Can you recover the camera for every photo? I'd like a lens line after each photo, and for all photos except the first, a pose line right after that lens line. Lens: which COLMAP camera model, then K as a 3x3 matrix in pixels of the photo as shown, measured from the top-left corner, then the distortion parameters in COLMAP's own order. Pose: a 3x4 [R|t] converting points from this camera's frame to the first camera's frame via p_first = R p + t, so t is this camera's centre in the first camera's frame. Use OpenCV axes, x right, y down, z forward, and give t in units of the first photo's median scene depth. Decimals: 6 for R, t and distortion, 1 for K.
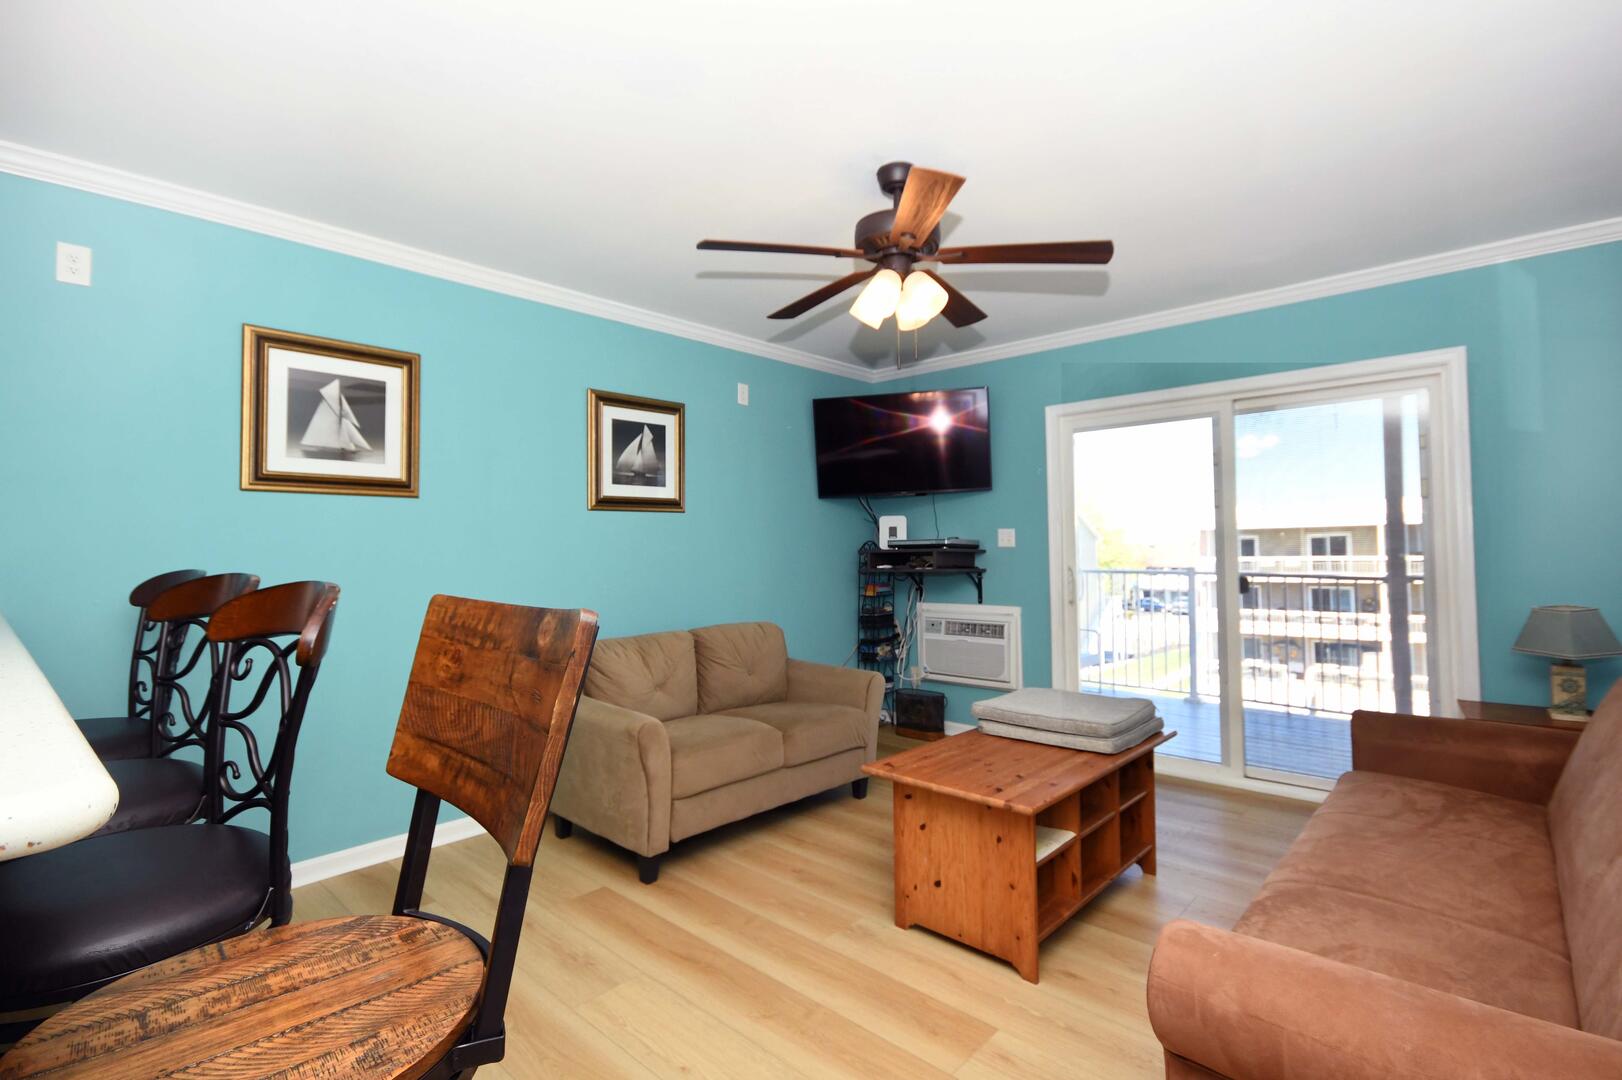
lens RADIAL K [[760.5, 0, 807.9], [0, 760.5, 514.3], [0, 0, 1]] dist [0.002515, 0.000389]
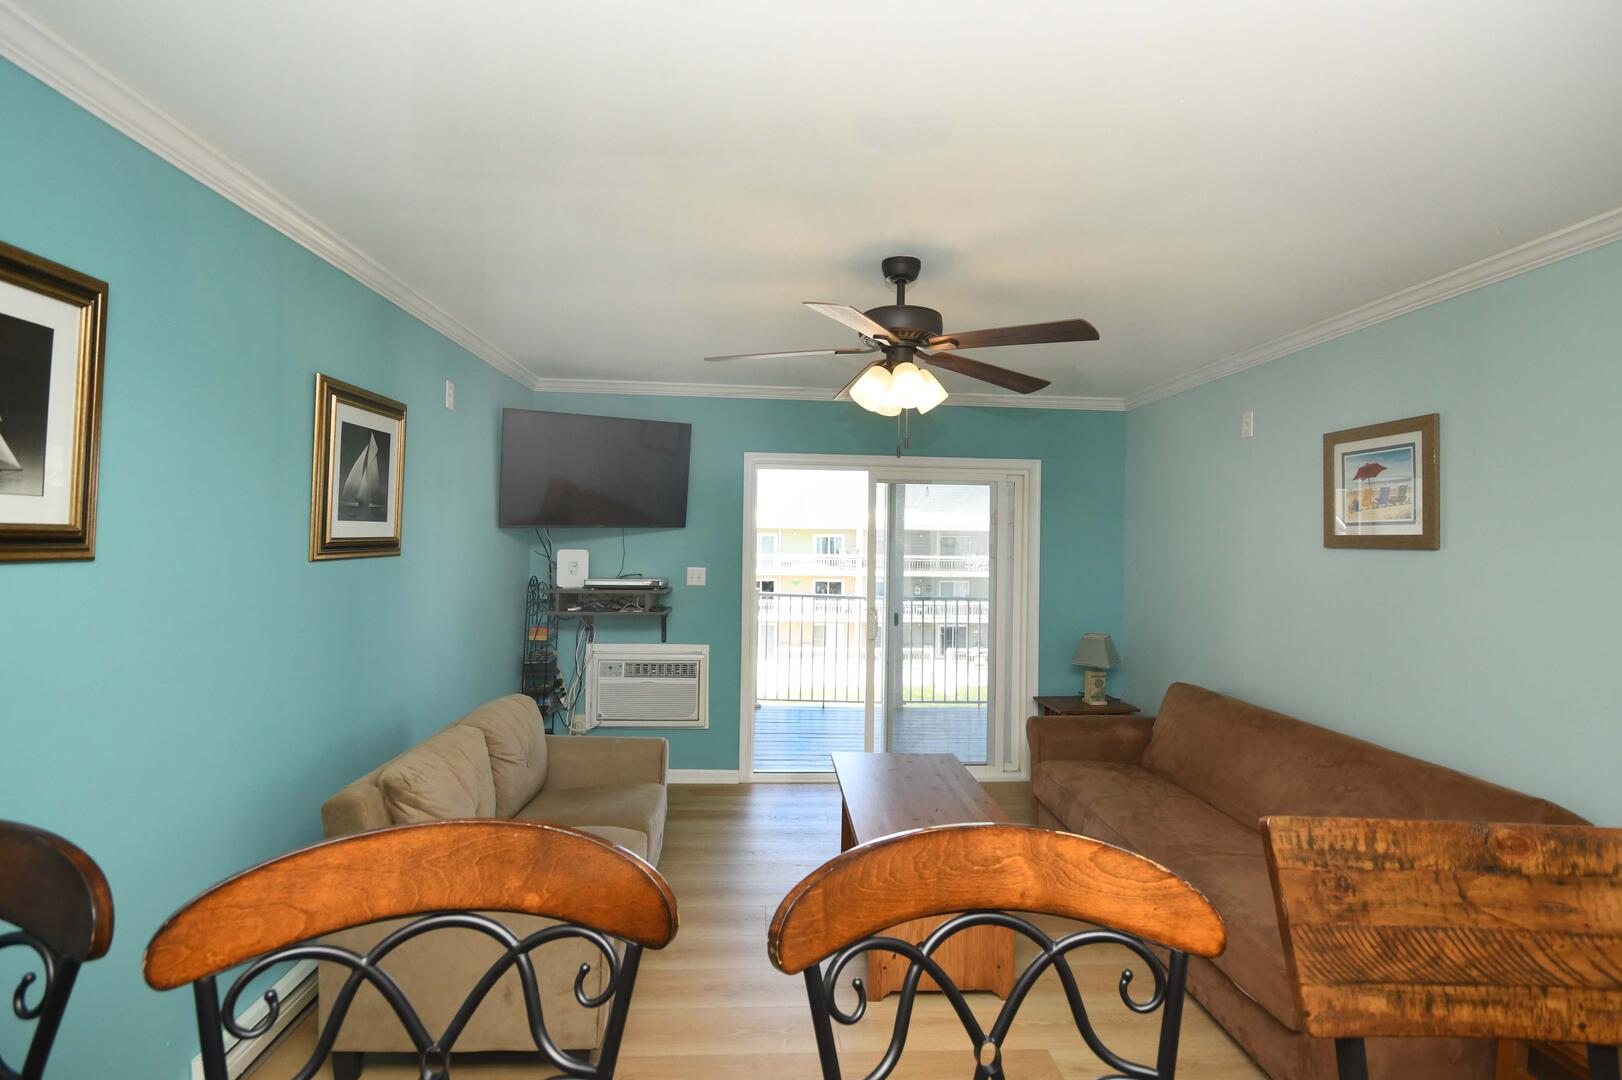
lens RADIAL K [[772.5, 0, 810.8], [0, 772.5, 511.9], [0, 0, 1]] dist [0.013203, 0.000605]
pose [[0.681935, 0.048119, 0.729828, -0.467544], [-0.060297, 0.998136, -0.009468, -0.064576], [-0.728923, -0.037550, 0.683565, 0.237003]]
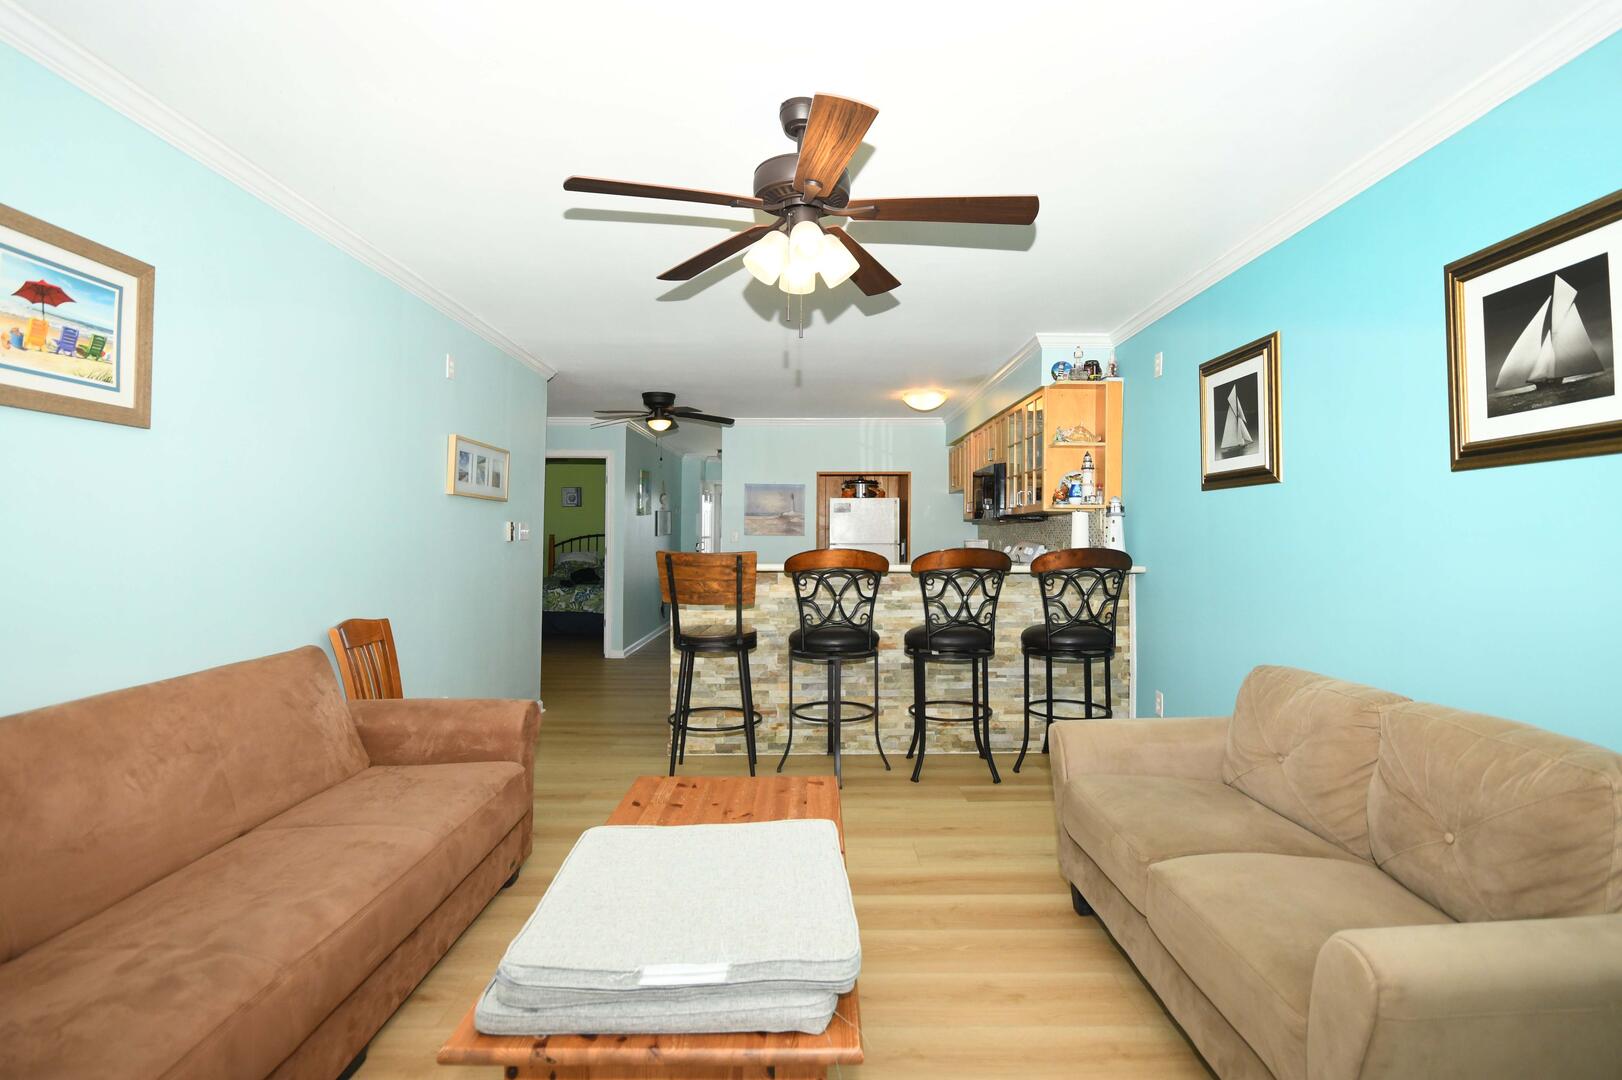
lens RADIAL K [[748.4, 0, 809.4], [0, 748.4, 515.8], [0, 0, 1]] dist [0.000450, -0.000003]
pose [[-0.731448, -0.011871, -0.681794, 0.453238], [0.034895, 0.997887, -0.054810, 0.041557], [0.681004, -0.063882, -0.729488, 1.049557]]
